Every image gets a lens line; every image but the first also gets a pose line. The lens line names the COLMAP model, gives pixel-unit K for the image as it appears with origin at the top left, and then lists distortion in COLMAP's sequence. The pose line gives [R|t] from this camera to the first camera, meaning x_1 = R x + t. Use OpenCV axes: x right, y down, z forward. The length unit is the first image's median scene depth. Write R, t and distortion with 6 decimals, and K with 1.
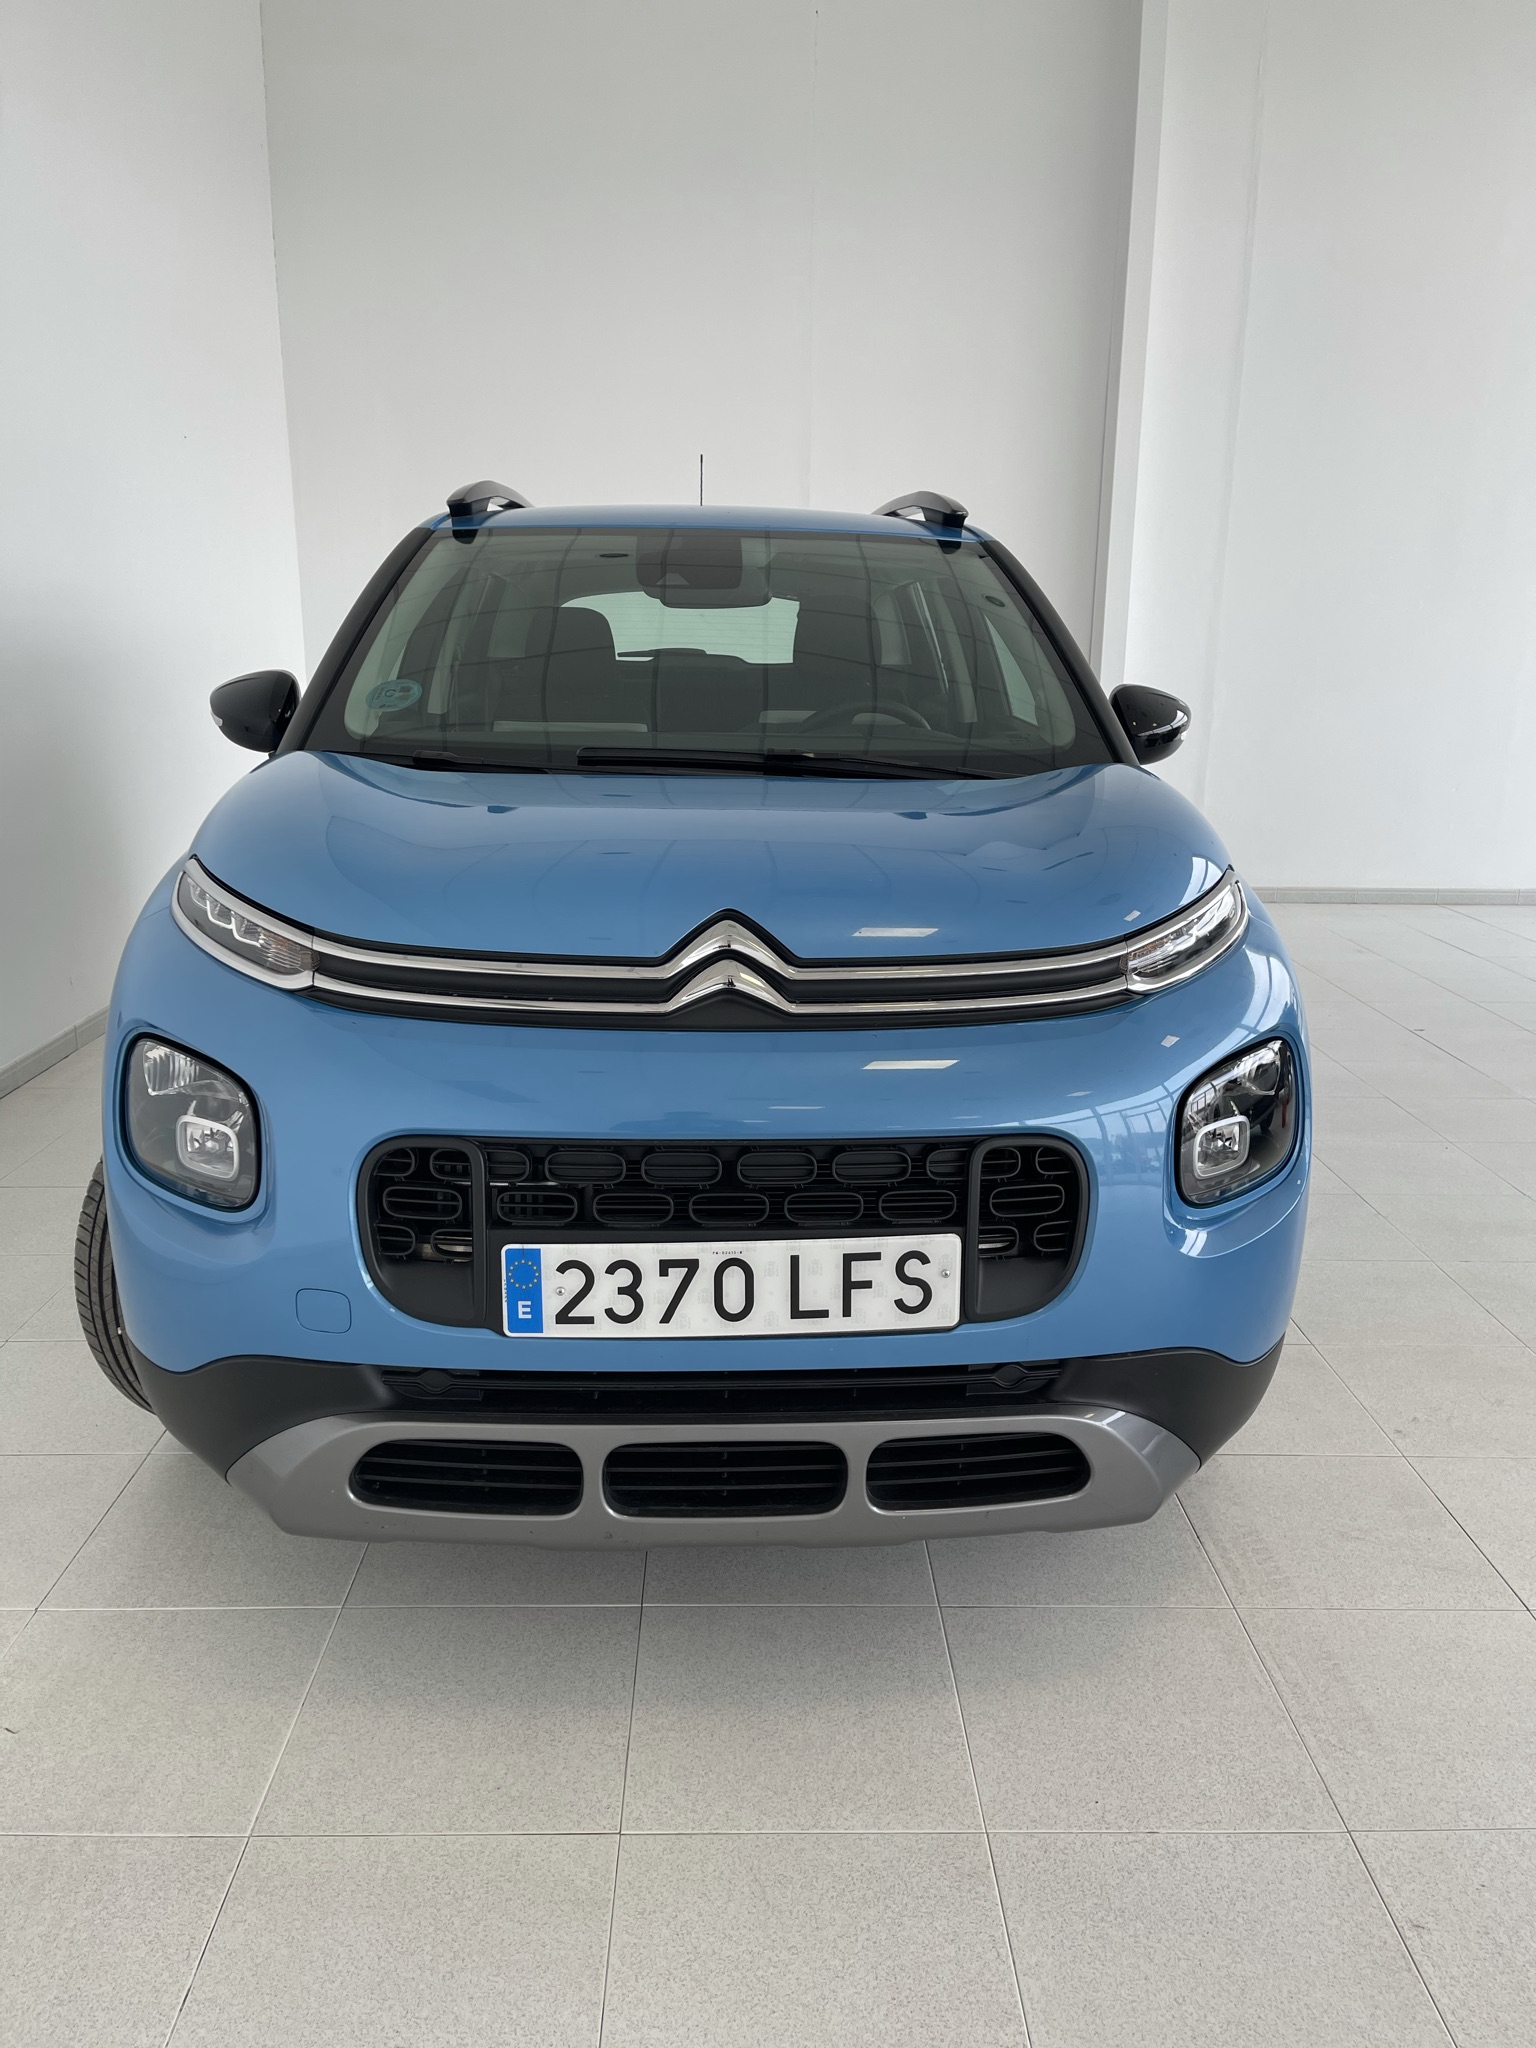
lens RADIAL K [[1547.4, 0, 768.0], [0, 1547.4, 1024.0], [0, 0, 1]] dist [0.040096, -0.118718]
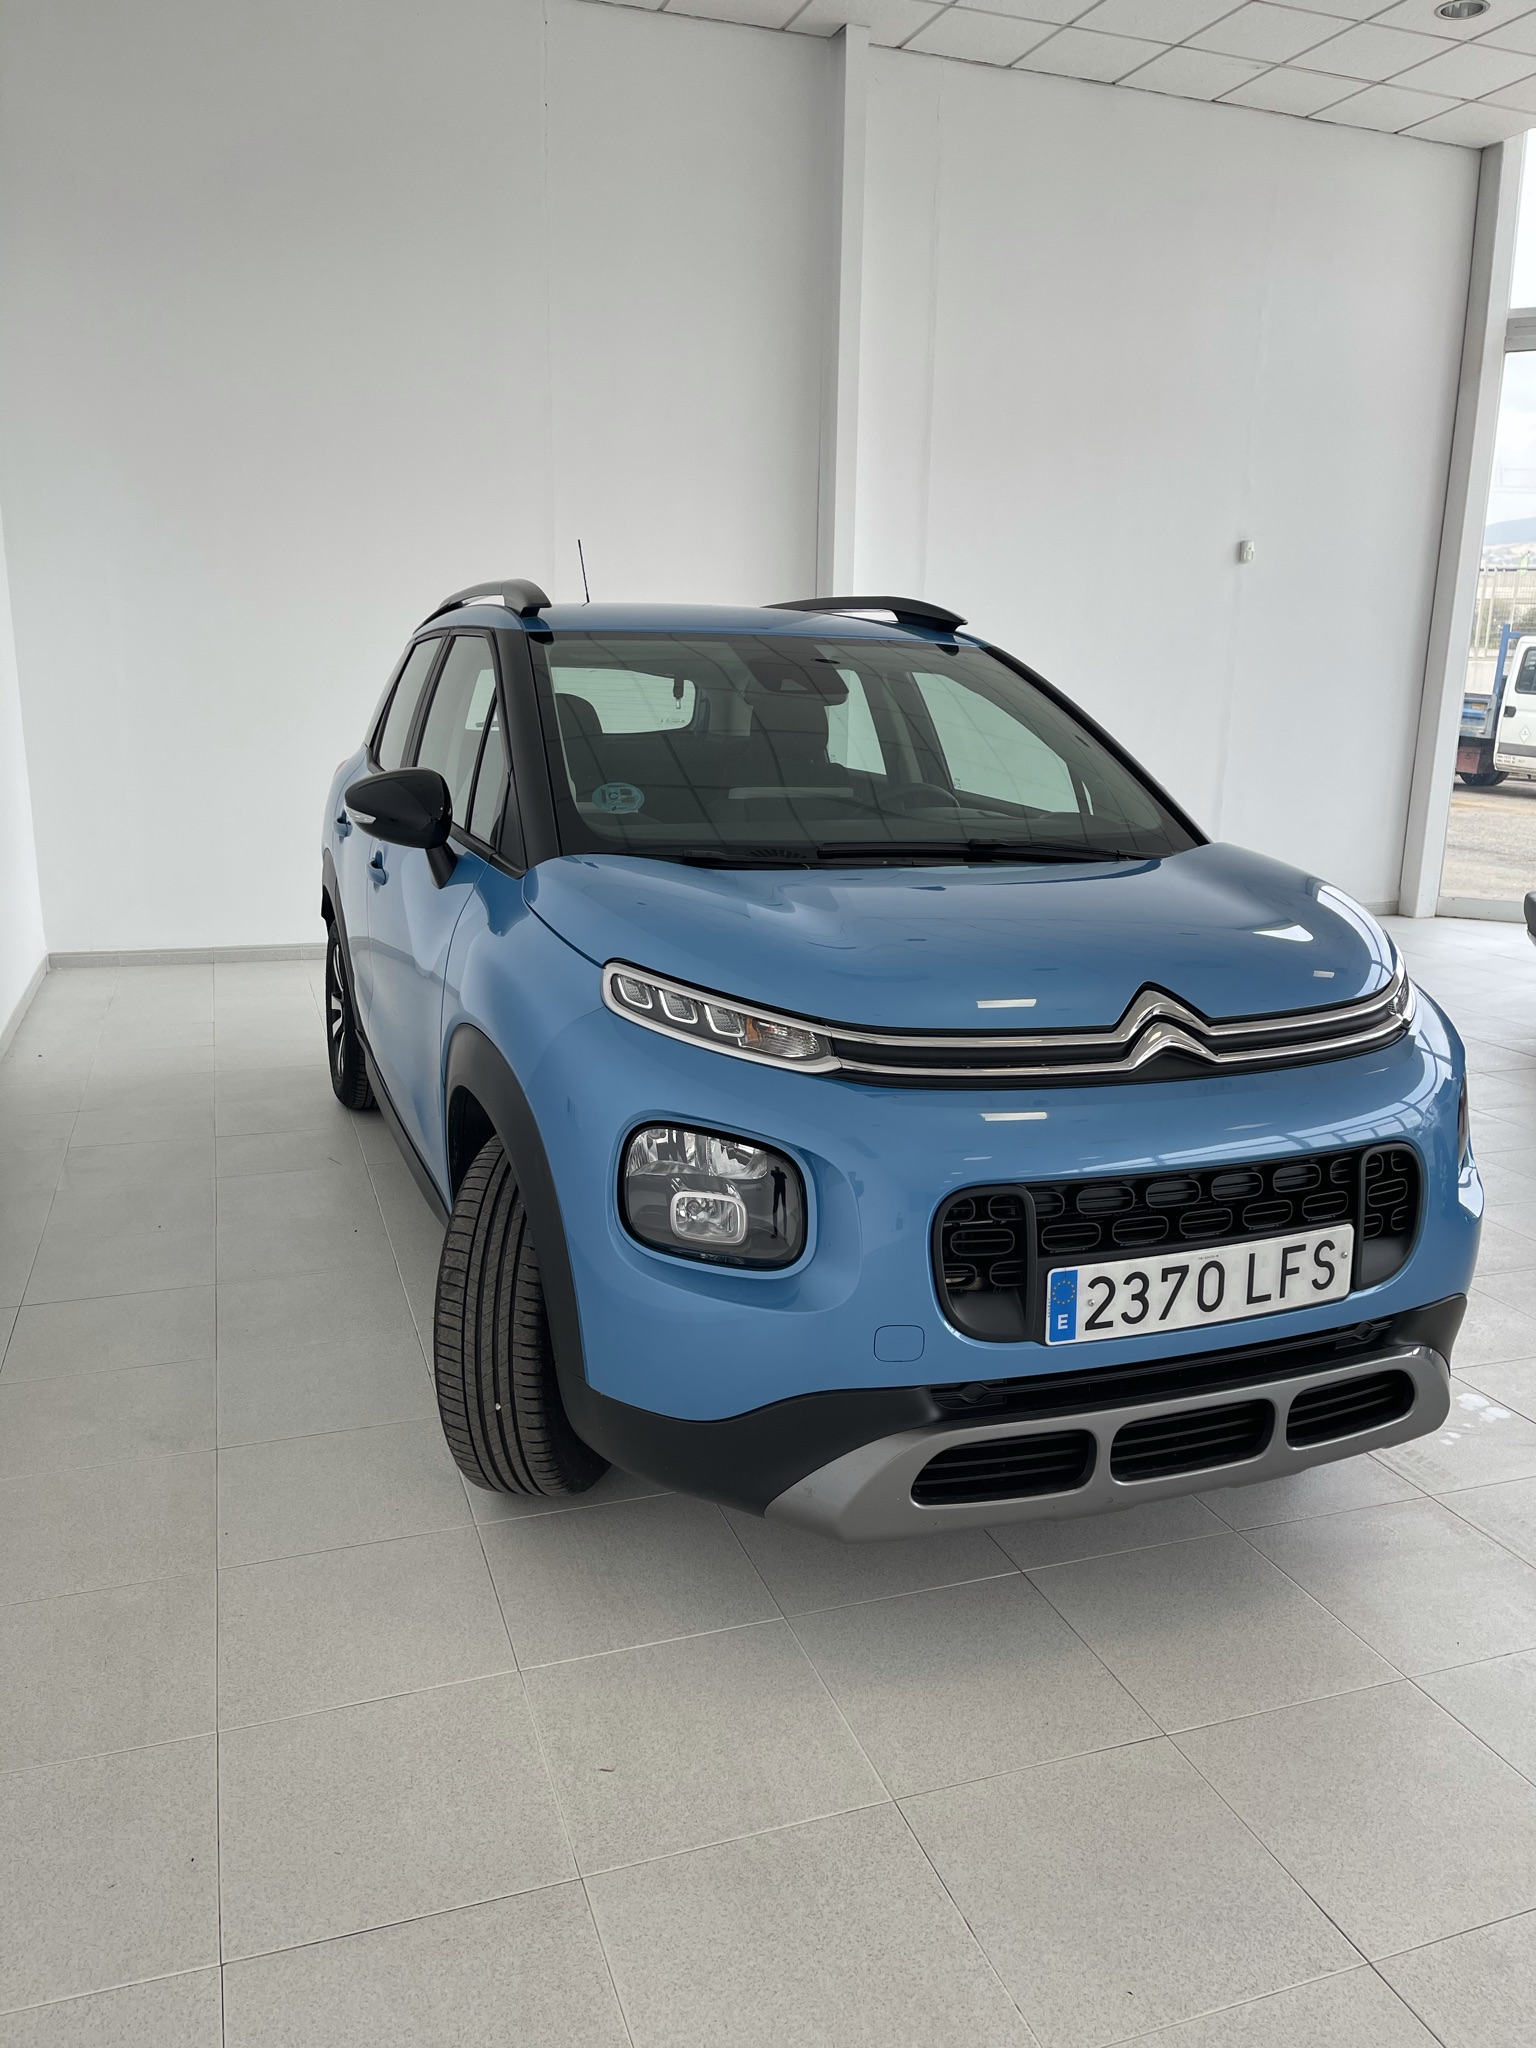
lens RADIAL K [[1555.4, 0, 768.0], [0, 1555.4, 1024.0], [0, 0, 1]] dist [0.003943, -0.059196]
pose [[0.954440, -0.063633, 0.291541, -0.713334], [0.070205, 0.997459, -0.012127, -0.049661], [-0.290028, 0.032042, 0.956482, -0.106041]]
